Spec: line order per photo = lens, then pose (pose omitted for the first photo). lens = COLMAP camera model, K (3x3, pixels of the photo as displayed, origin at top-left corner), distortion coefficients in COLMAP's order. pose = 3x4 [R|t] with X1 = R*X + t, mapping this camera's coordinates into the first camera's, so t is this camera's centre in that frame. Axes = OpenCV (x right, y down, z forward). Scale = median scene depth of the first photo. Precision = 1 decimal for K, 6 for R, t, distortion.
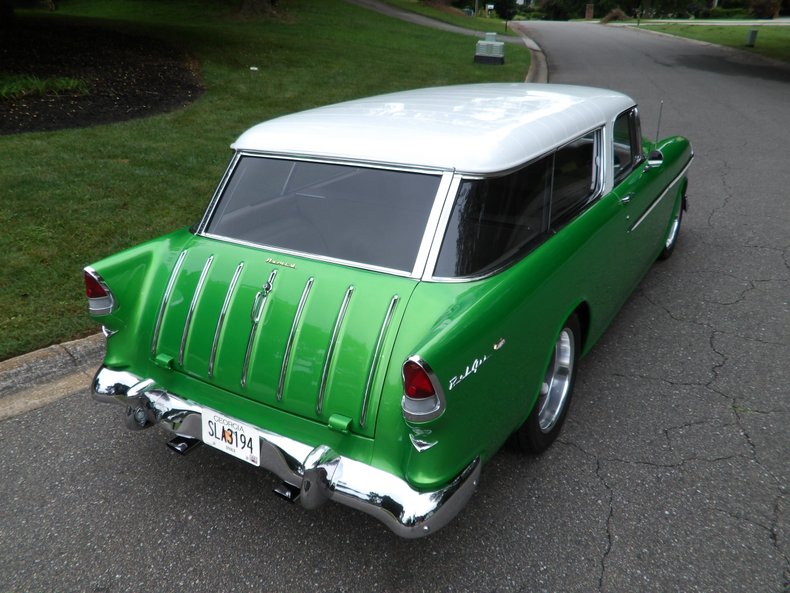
lens RADIAL K [[643.2, 0, 406.9], [0, 643.2, 277.8], [0, 0, 1]] dist [-0.032537, 0.031446]
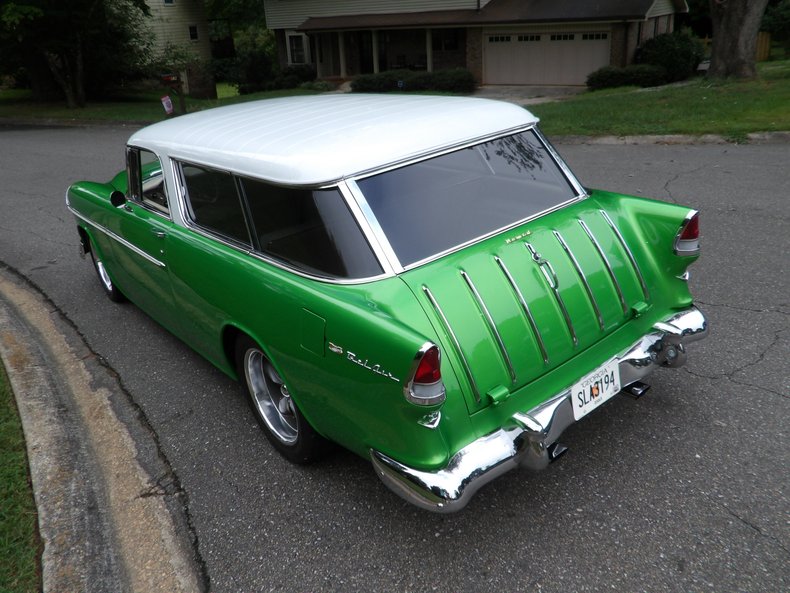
lens RADIAL K [[643.2, 0, 402.9], [0, 643.2, 284.2], [0, 0, 1]] dist [-0.032537, 0.031446]
pose [[0.334627, -0.371266, 0.866133, -1.155546], [0.443621, 0.872967, 0.202803, -0.247841], [-0.831399, 0.316371, 0.456820, 0.668362]]
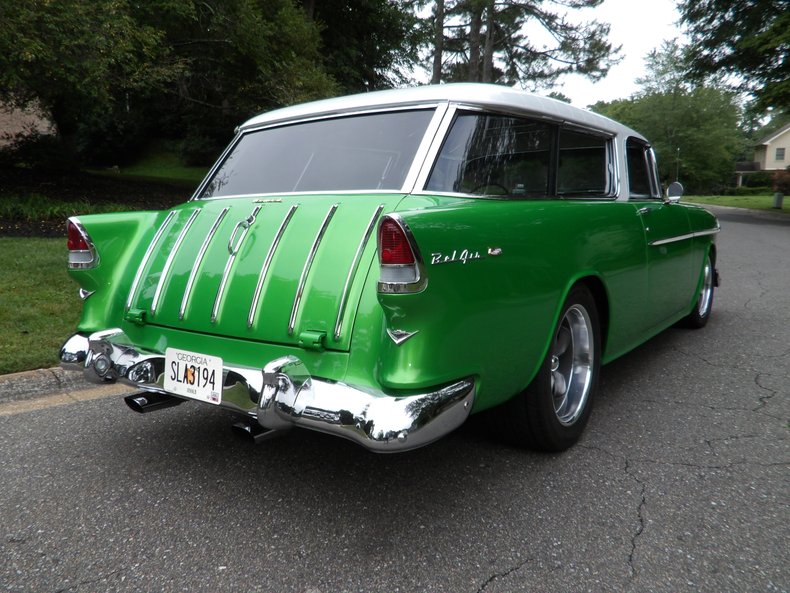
lens RADIAL K [[643.2, 0, 402.9], [0, 643.2, 283.5], [0, 0, 1]] dist [-0.032537, 0.031446]
pose [[0.997940, 0.011121, -0.063179, 0.062074], [-0.027189, 0.965349, -0.259543, 0.320445], [0.058103, 0.260726, 0.963663, 0.124783]]
